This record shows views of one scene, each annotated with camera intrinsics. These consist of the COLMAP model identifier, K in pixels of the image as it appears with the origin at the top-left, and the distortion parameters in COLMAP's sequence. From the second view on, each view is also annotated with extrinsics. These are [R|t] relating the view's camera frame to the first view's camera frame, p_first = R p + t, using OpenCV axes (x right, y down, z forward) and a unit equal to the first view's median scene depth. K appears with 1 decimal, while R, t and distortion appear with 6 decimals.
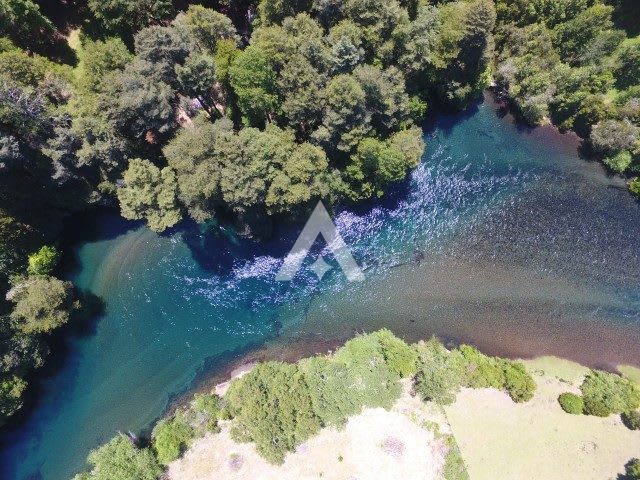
lens RADIAL K [[406.0, 0, 320.0], [0, 406.0, 240.0], [0, 0, 1]] dist [-0.004954, 0.031444]
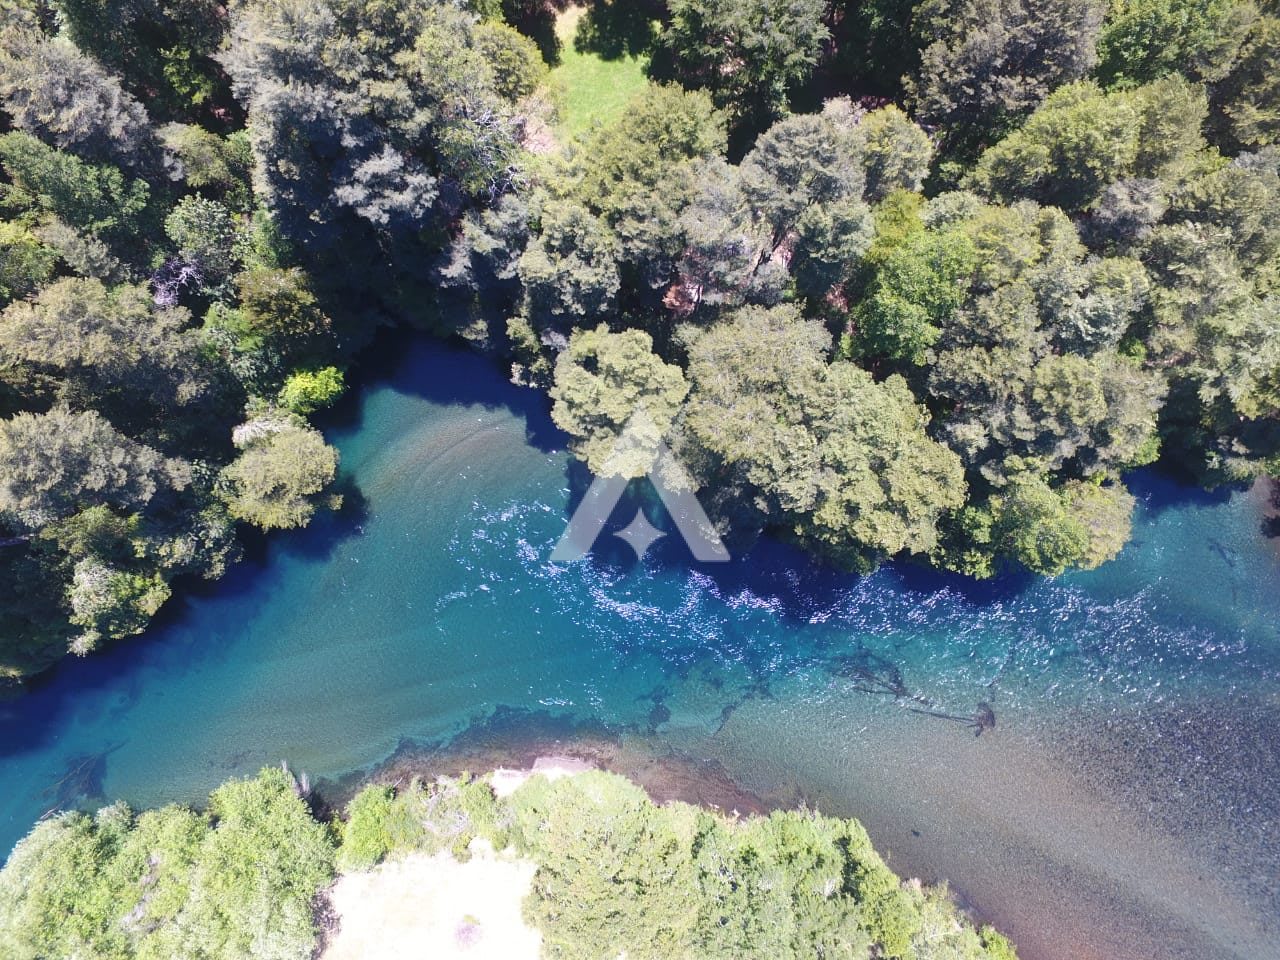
lens RADIAL K [[811.9, 0, 640.0], [0, 811.9, 480.0], [0, 0, 1]] dist [-0.004954, 0.031444]
pose [[0.893185, 0.449050, -0.023971, -0.264808], [-0.449315, 0.893347, -0.006812, -0.025575], [0.018355, 0.016855, 0.999689, 0.020863]]
